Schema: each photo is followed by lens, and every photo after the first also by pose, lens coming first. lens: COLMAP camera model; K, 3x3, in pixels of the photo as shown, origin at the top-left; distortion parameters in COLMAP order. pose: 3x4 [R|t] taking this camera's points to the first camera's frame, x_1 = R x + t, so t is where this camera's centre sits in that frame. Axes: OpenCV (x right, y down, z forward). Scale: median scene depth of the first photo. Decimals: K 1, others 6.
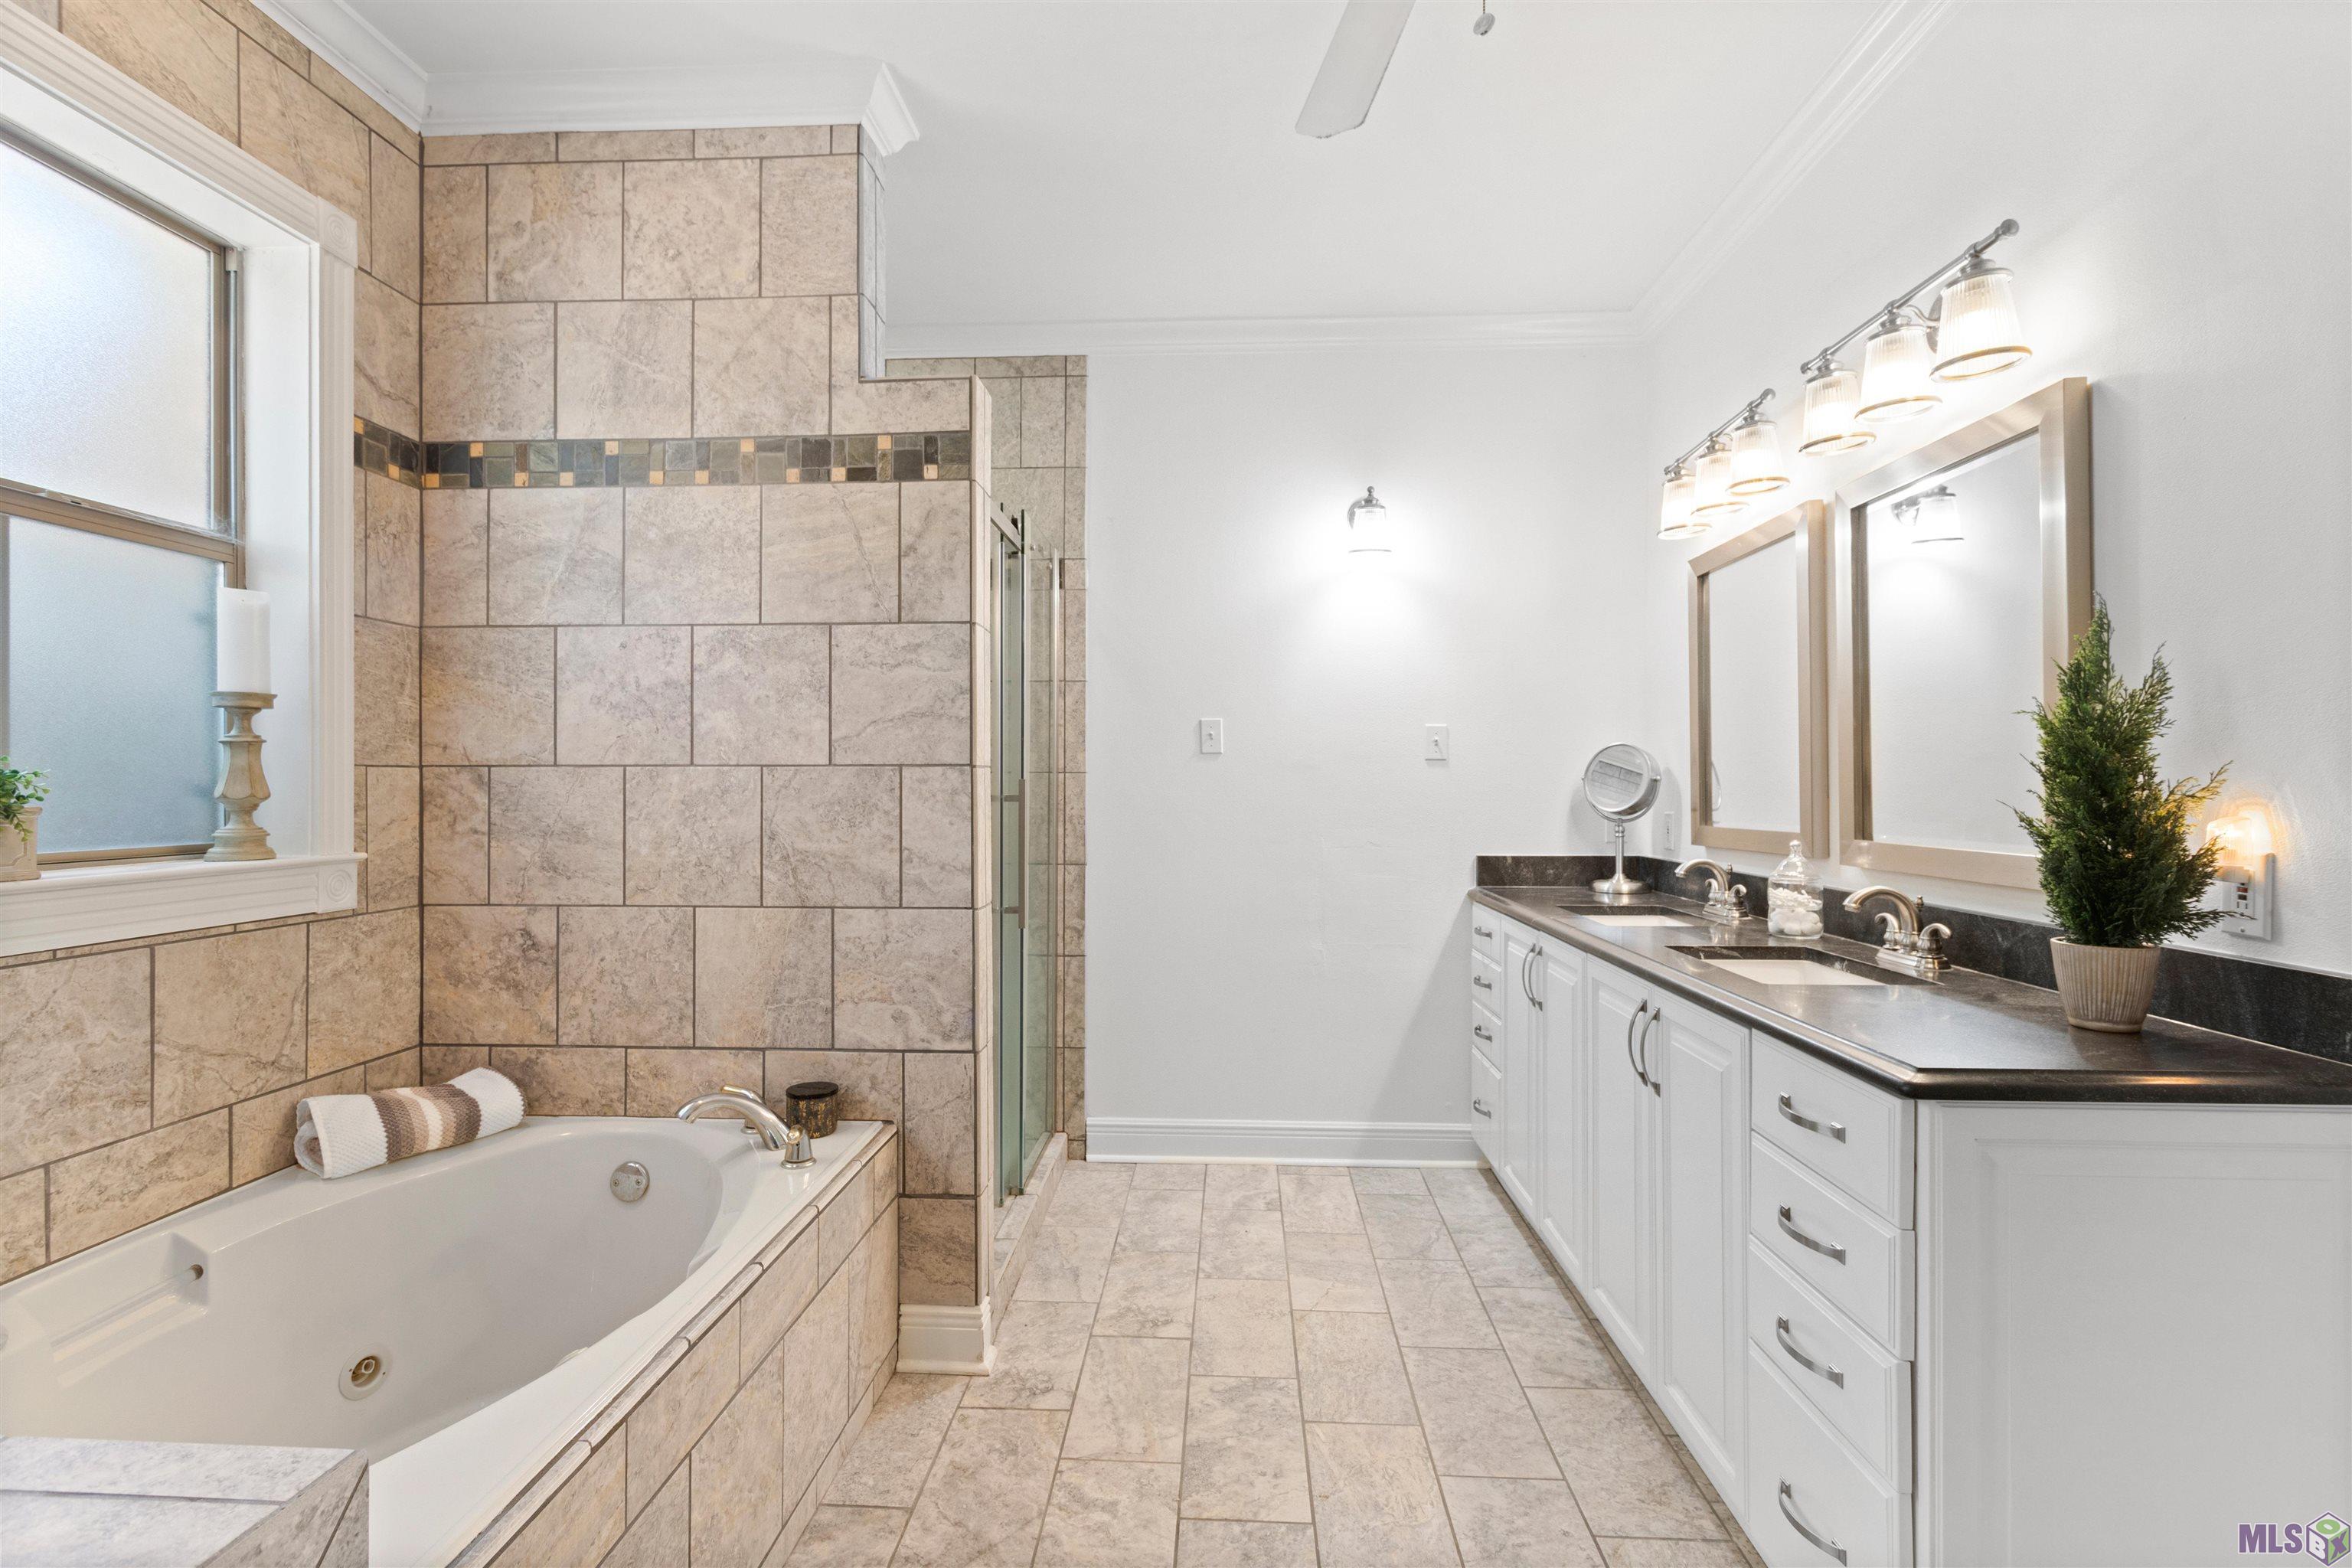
lens RADIAL K [[1125.9, 0, 1177.7], [0, 1125.9, 777.1], [0, 0, 1]] dist [0.001163, 0.001953]
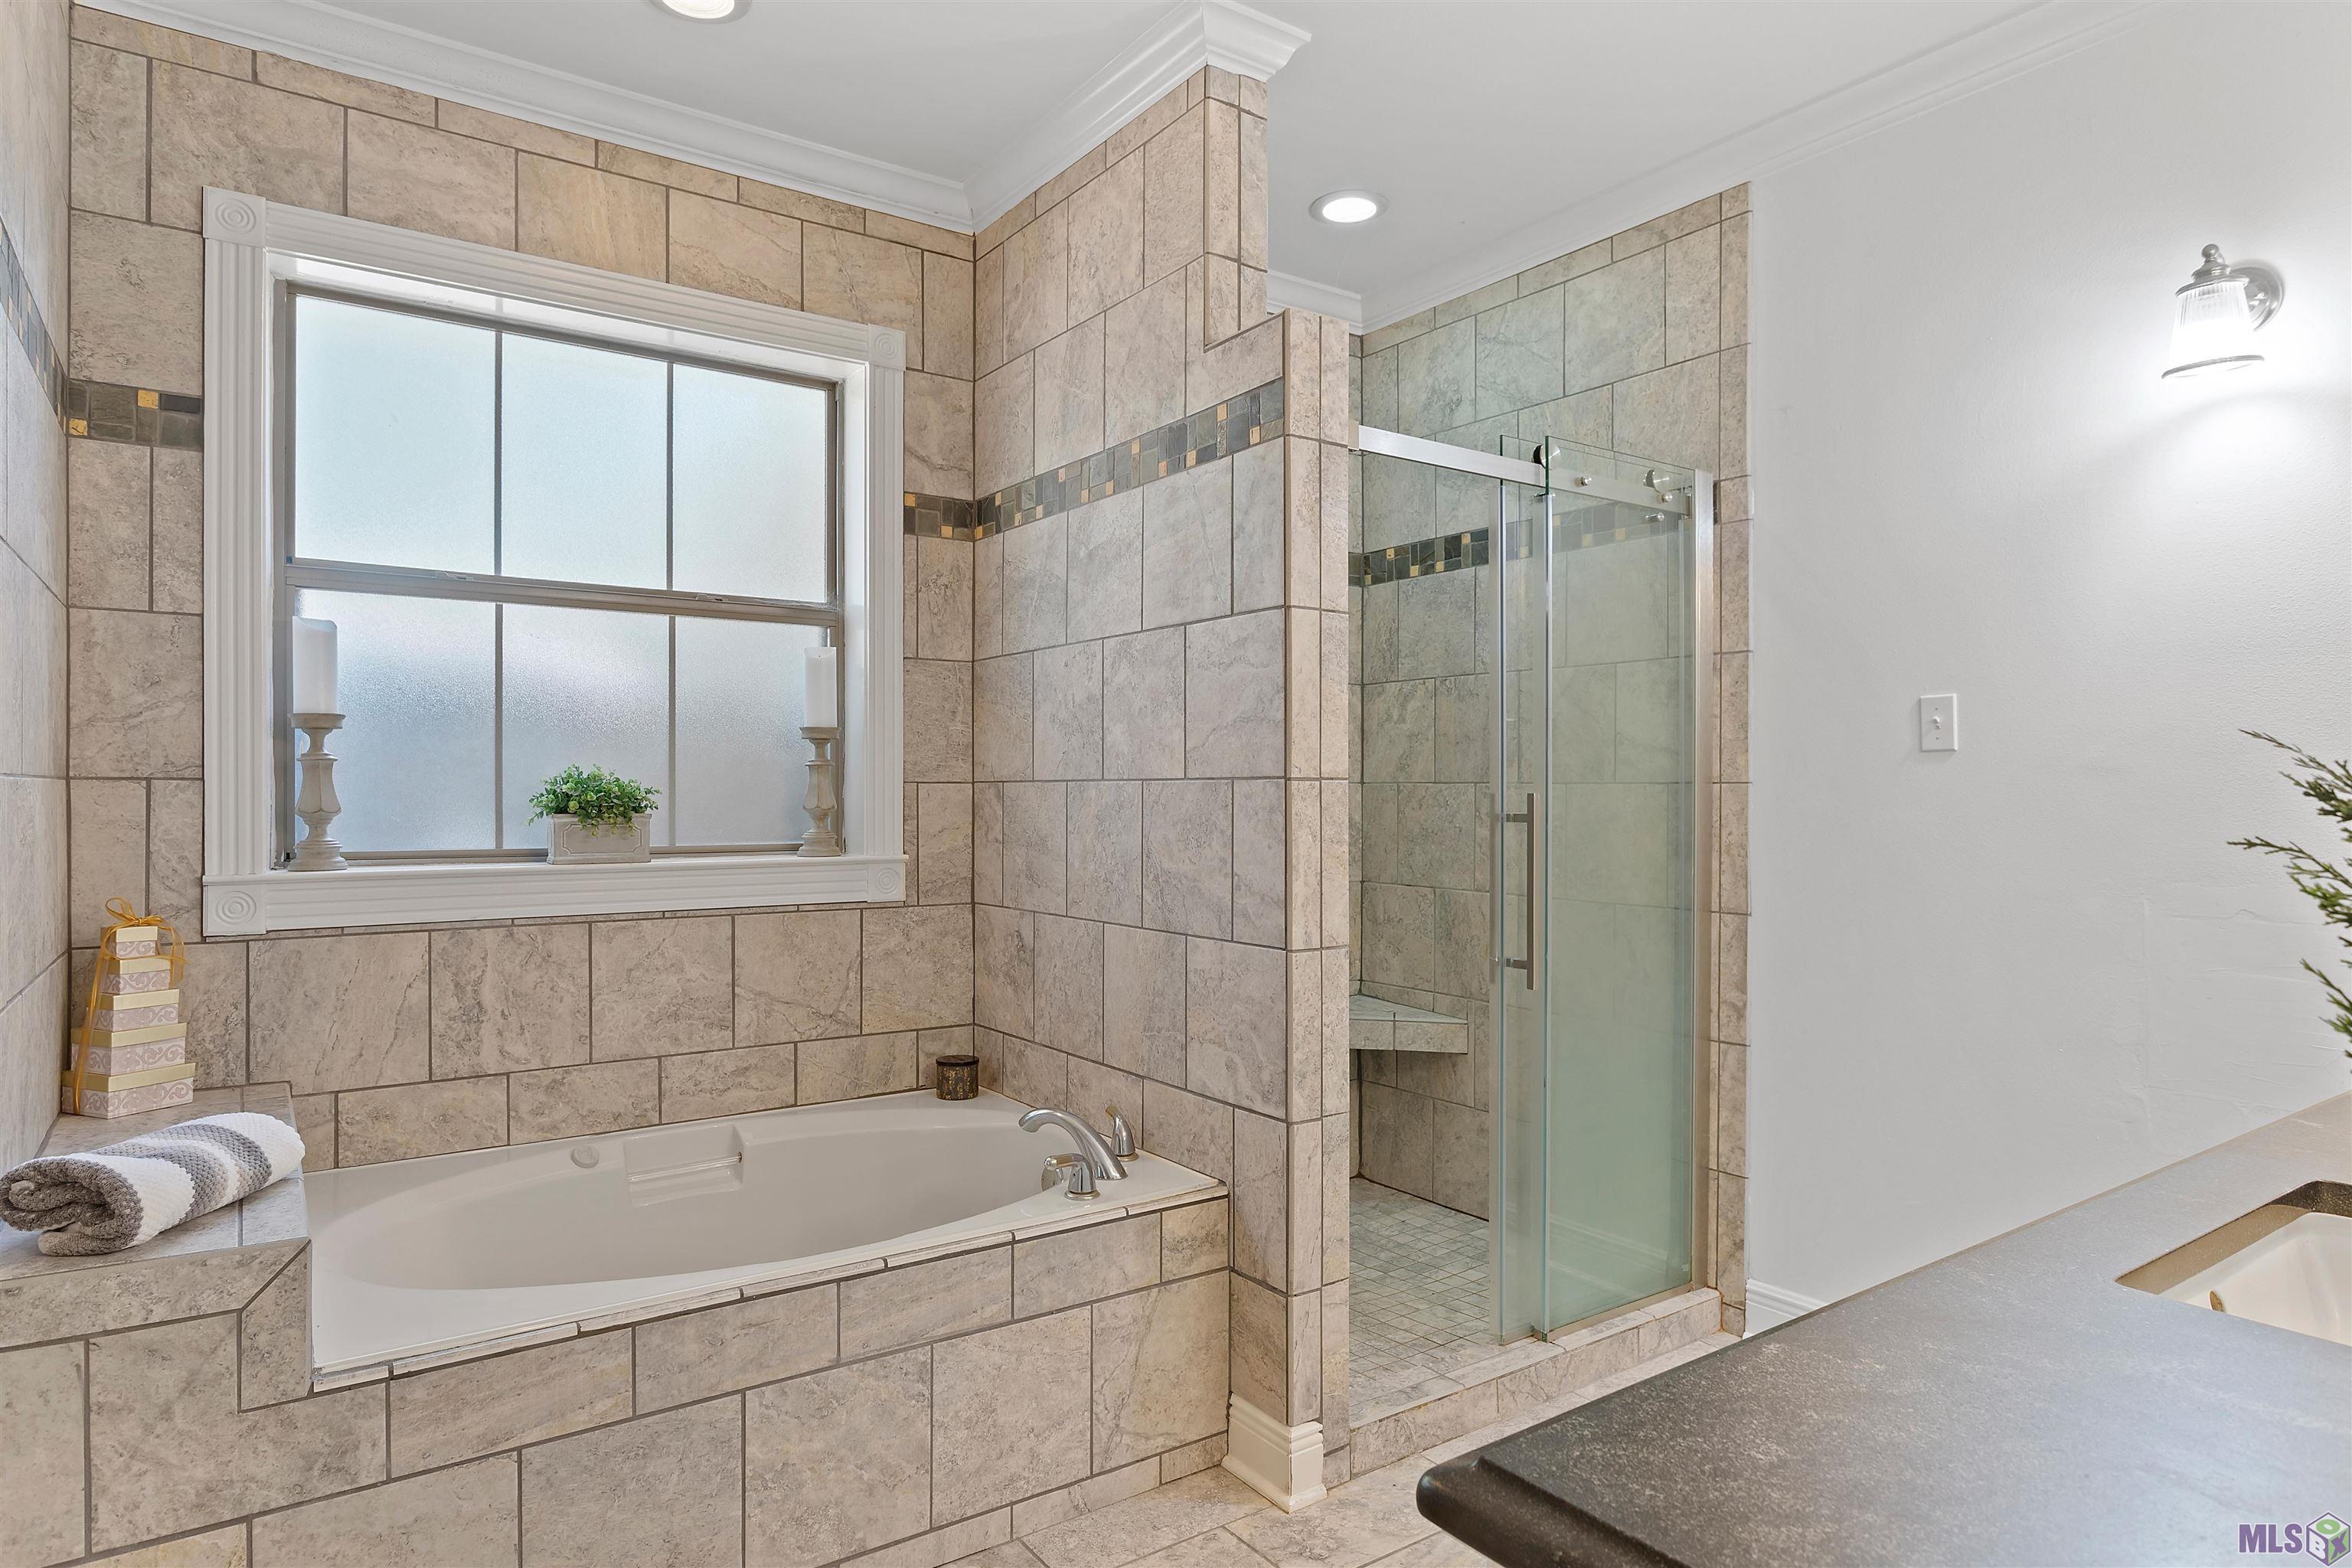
lens RADIAL K [[1359.3, 0, 1174.3], [0, 1359.3, 791.1], [0, 0, 1]] dist [-0.017734, 0.003322]
pose [[0.605924, 0.000073, -0.795523, 0.564237], [0.003624, 0.999989, 0.002852, -0.003776], [0.795514, -0.004611, 0.605917, 0.325698]]
